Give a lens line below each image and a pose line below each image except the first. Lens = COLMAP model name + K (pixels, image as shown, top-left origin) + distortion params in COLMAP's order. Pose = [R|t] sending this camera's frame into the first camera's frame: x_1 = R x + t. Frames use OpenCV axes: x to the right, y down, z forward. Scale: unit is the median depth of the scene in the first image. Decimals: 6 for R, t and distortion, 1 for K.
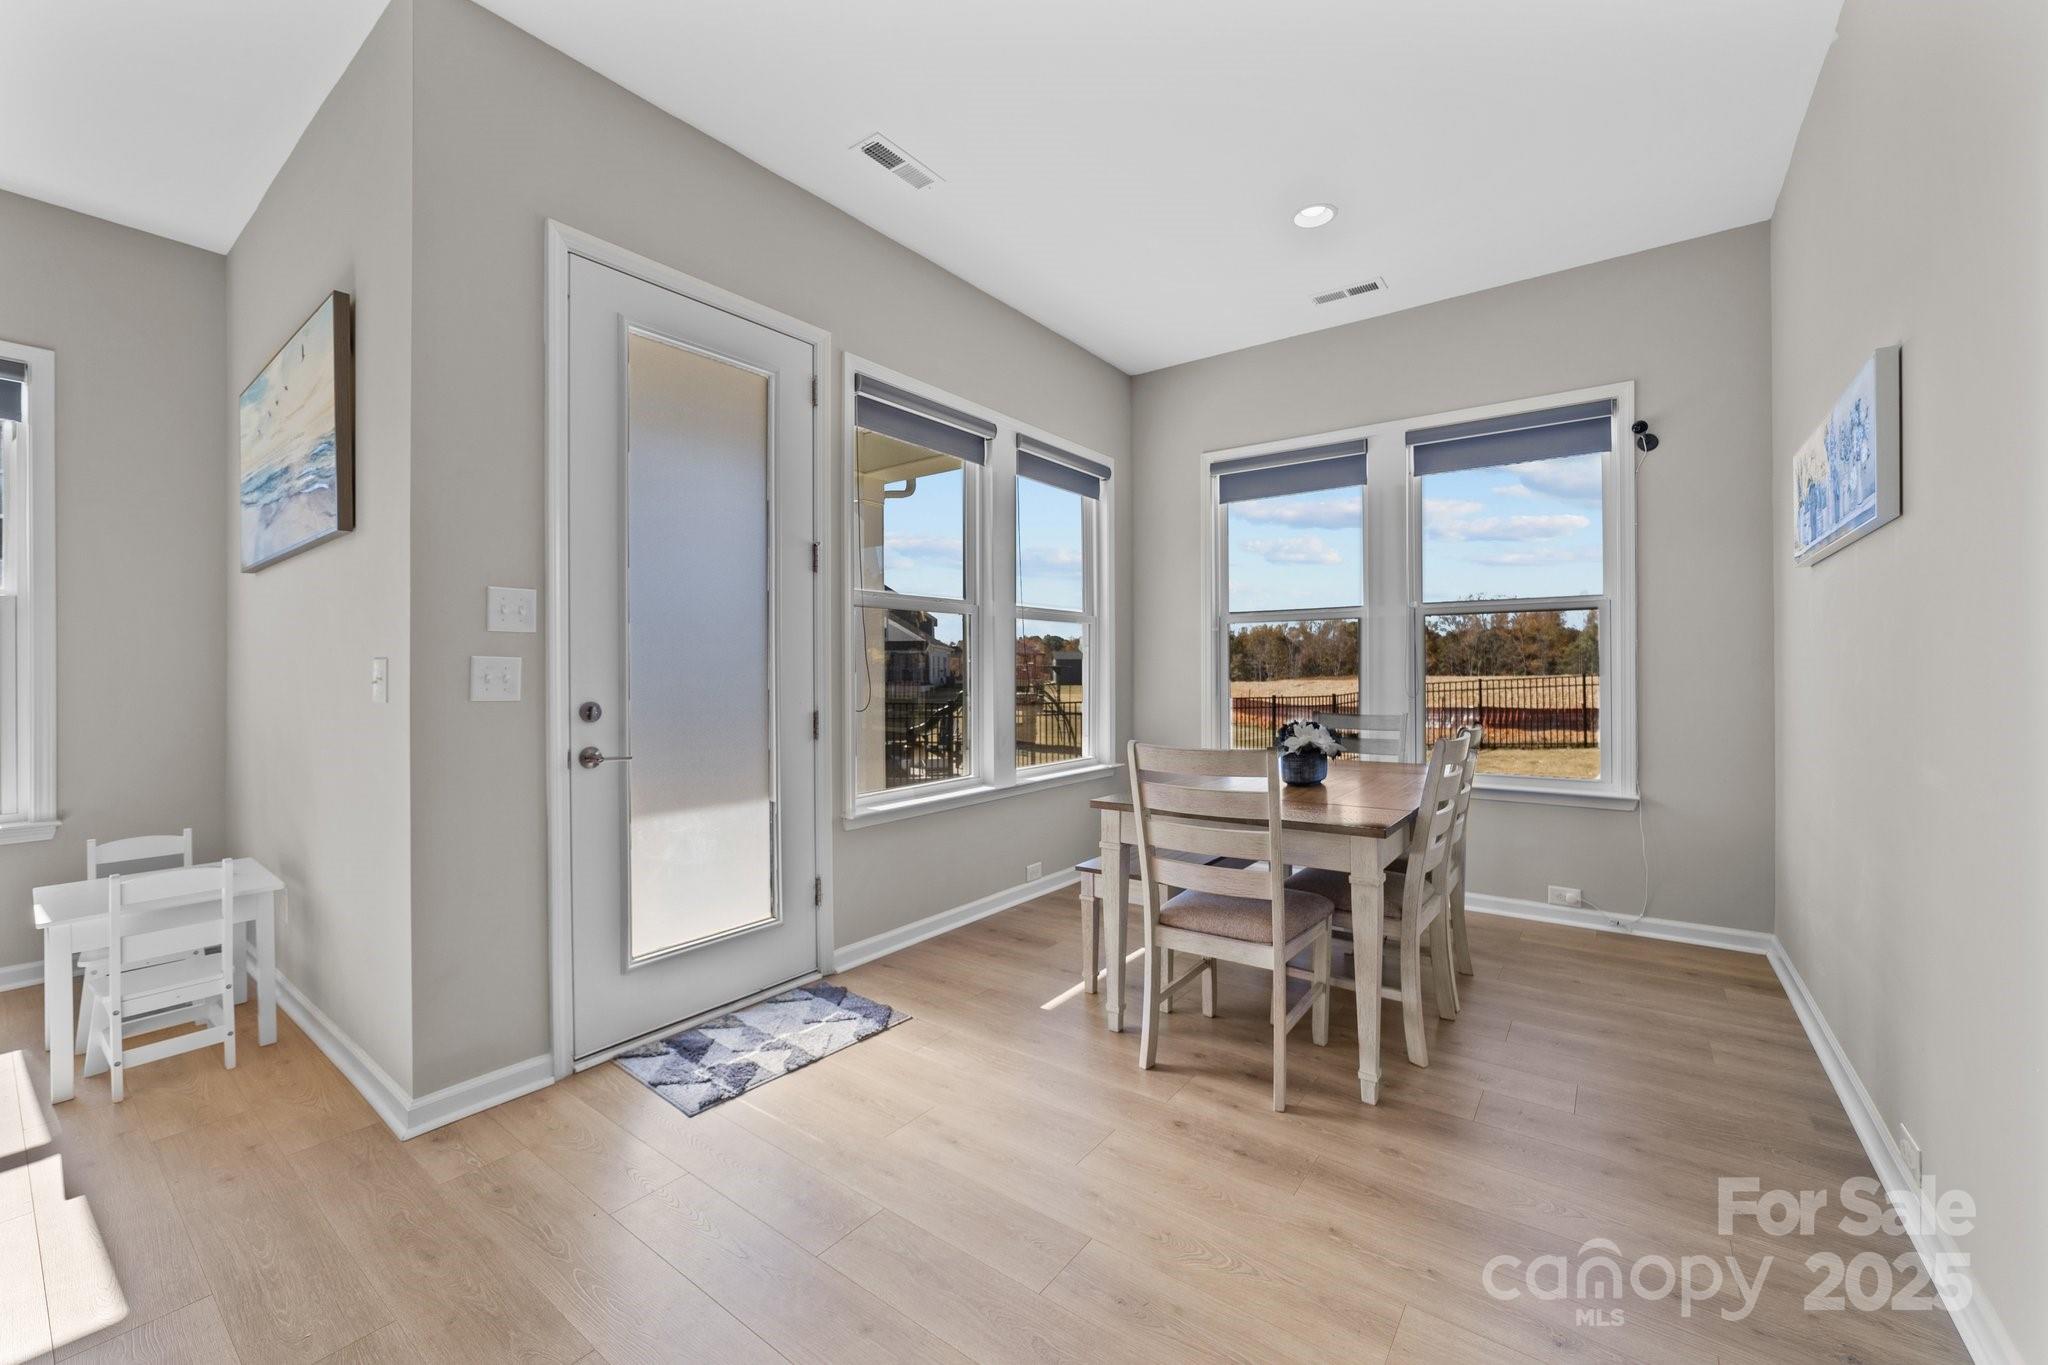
lens RADIAL K [[806.5, 0, 1024.3], [0, 806.5, 665.7], [0, 0, 1]] dist [-0.024267, 0.005765]
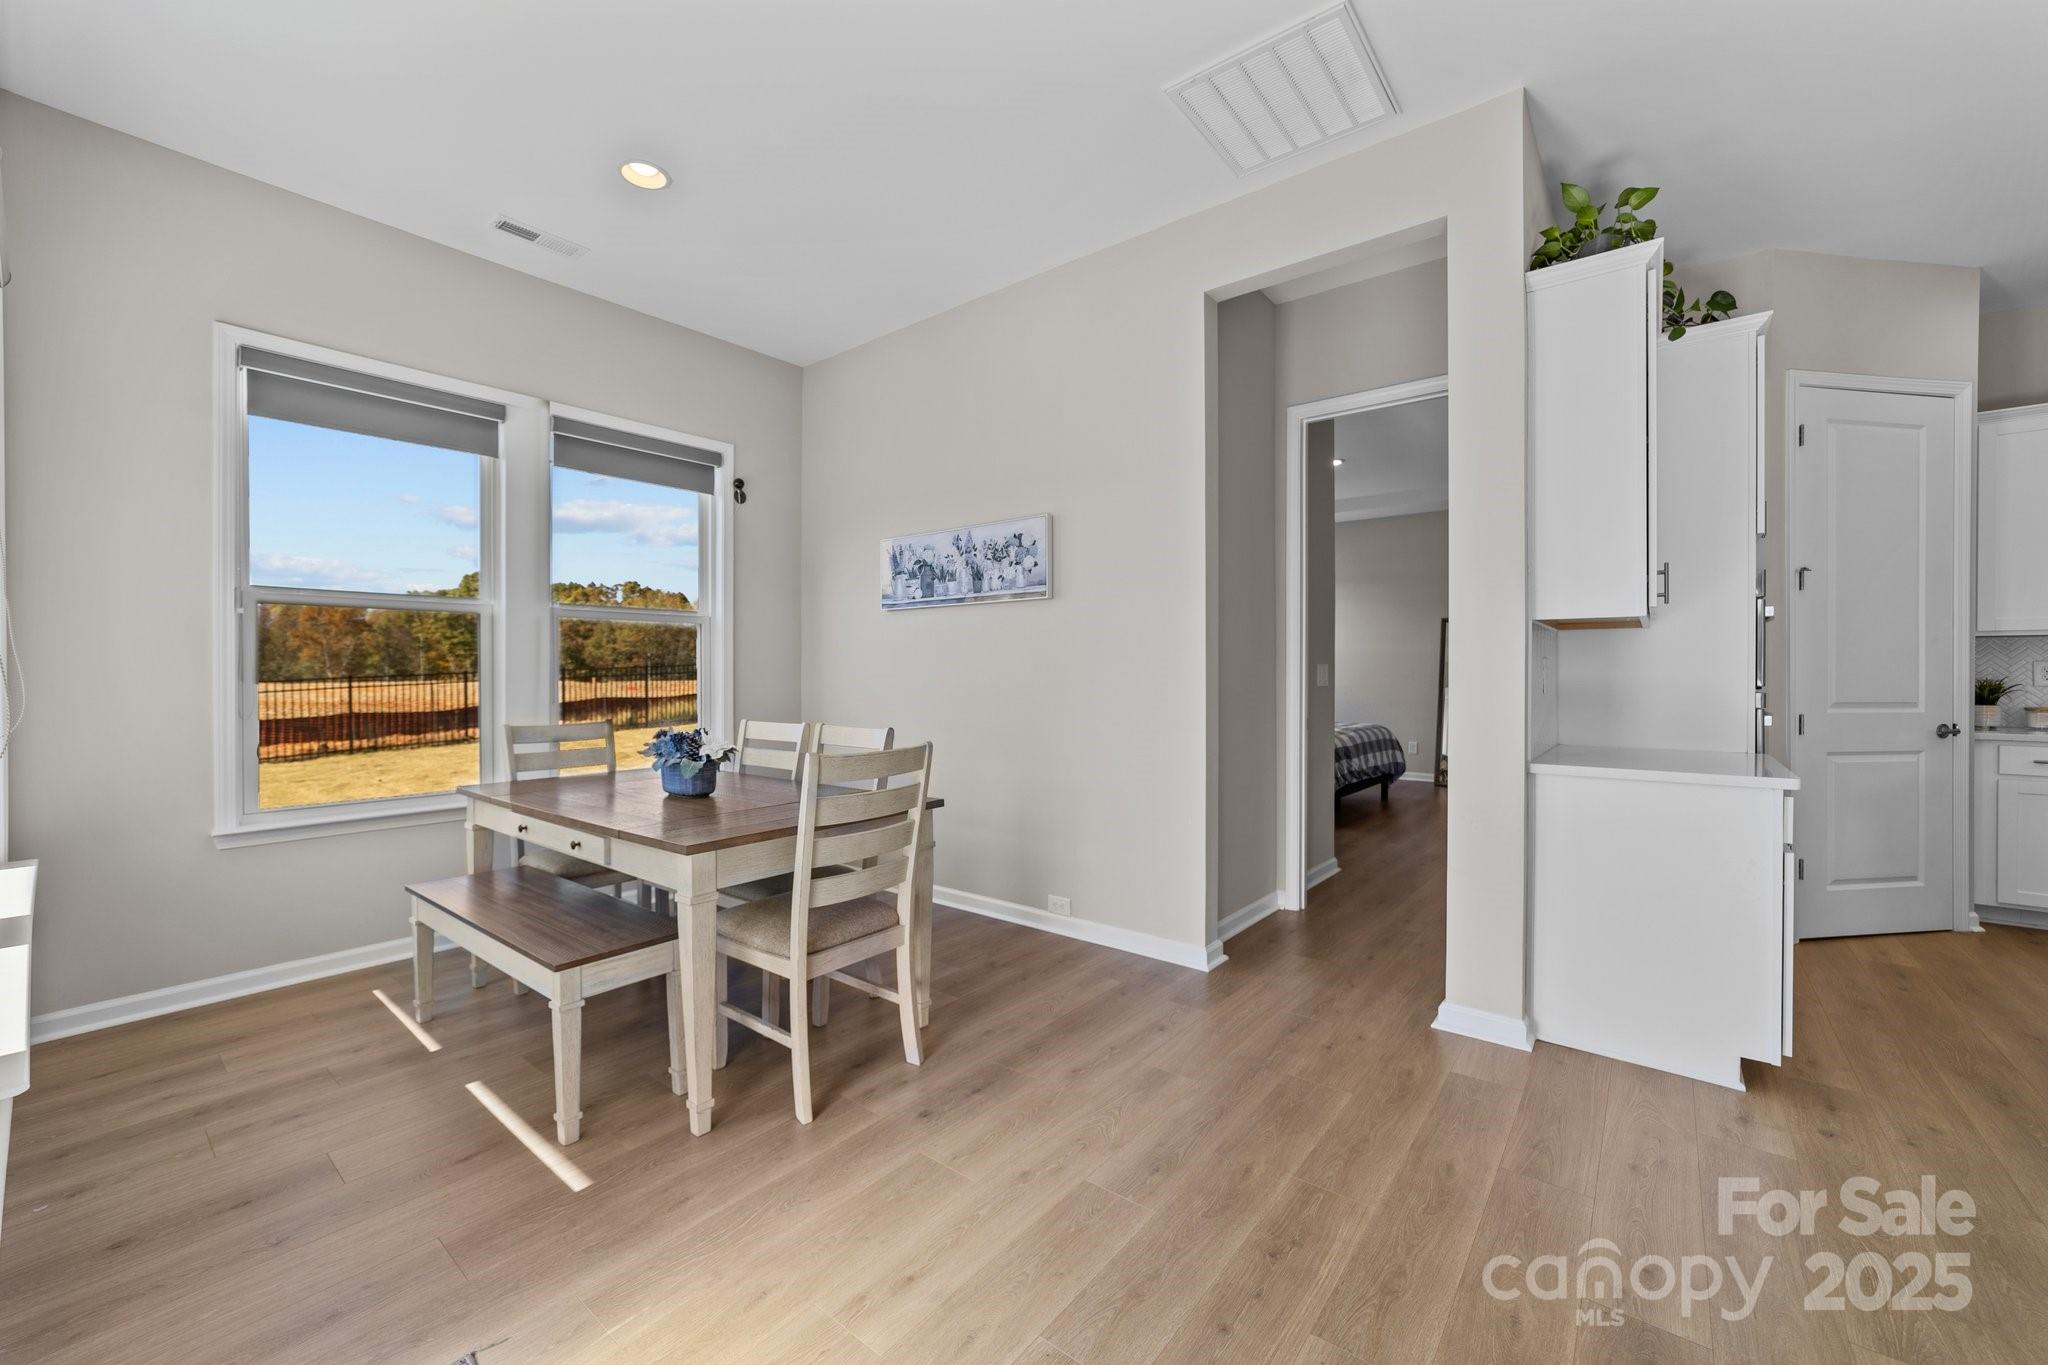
lens RADIAL K [[806.5, 0, 1025.2], [0, 806.5, 675.3], [0, 0, 1]] dist [-0.024267, 0.005765]
pose [[0.032551, 0.001048, 0.999470, -0.524494], [-0.005172, 0.999986, -0.000880, 0.005525], [-0.999457, -0.005141, 0.032556, 0.529634]]
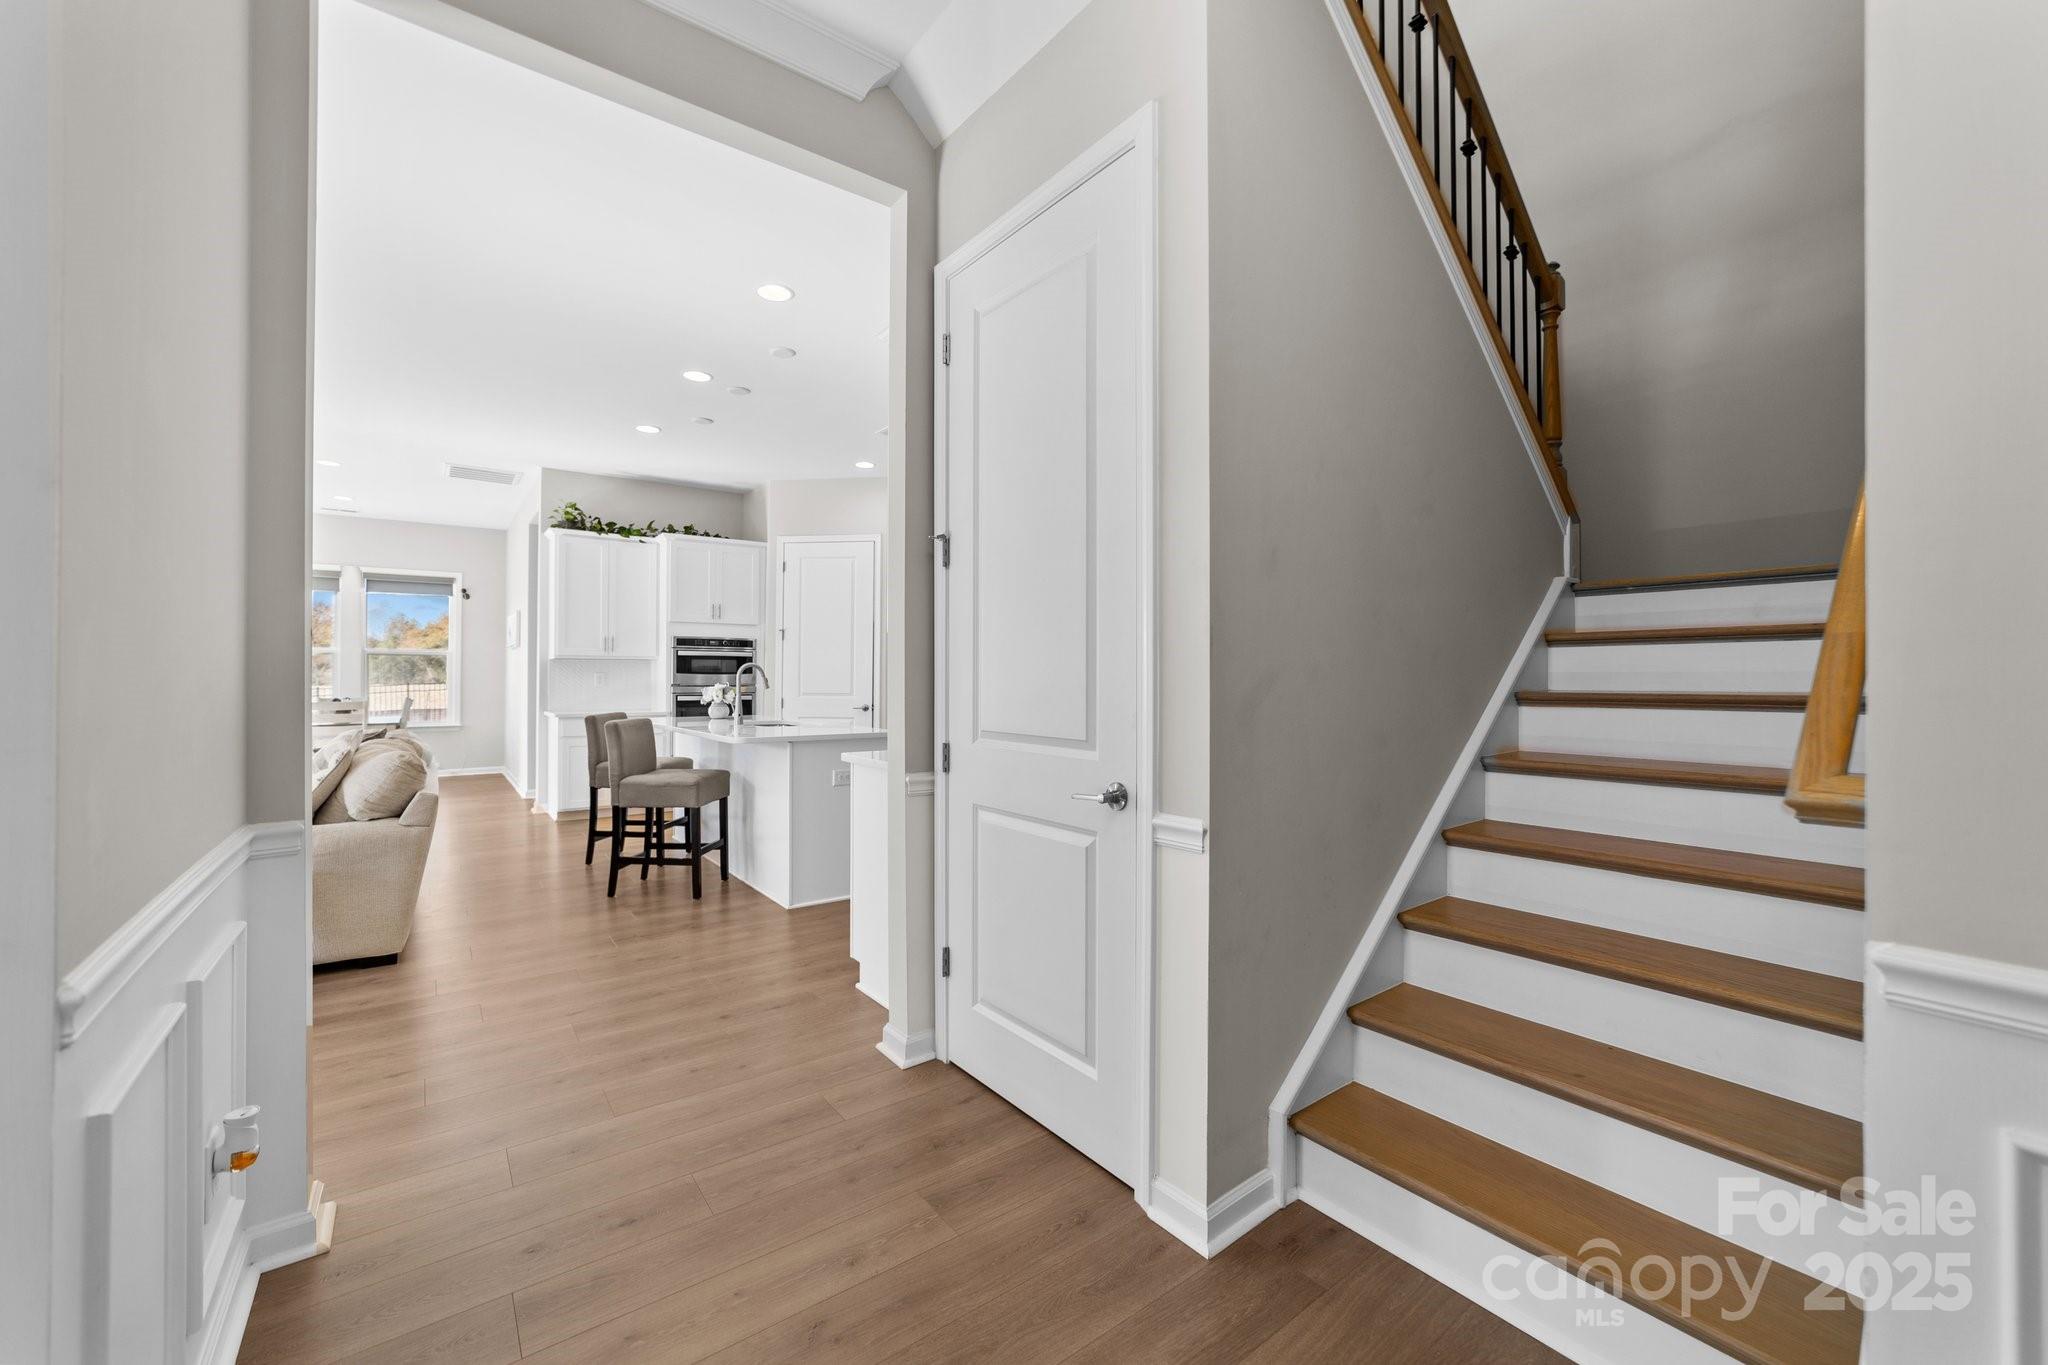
lens RADIAL K [[806.5, 0, 1026.7], [0, 806.5, 671.0], [0, 0, 1]] dist [-0.024267, 0.005765]
pose [[0.275253, 0.013772, 0.961273, -1.429513], [-0.007965, 0.999896, -0.012045, -0.004147], [-0.961339, -0.004342, 0.275334, -1.744644]]
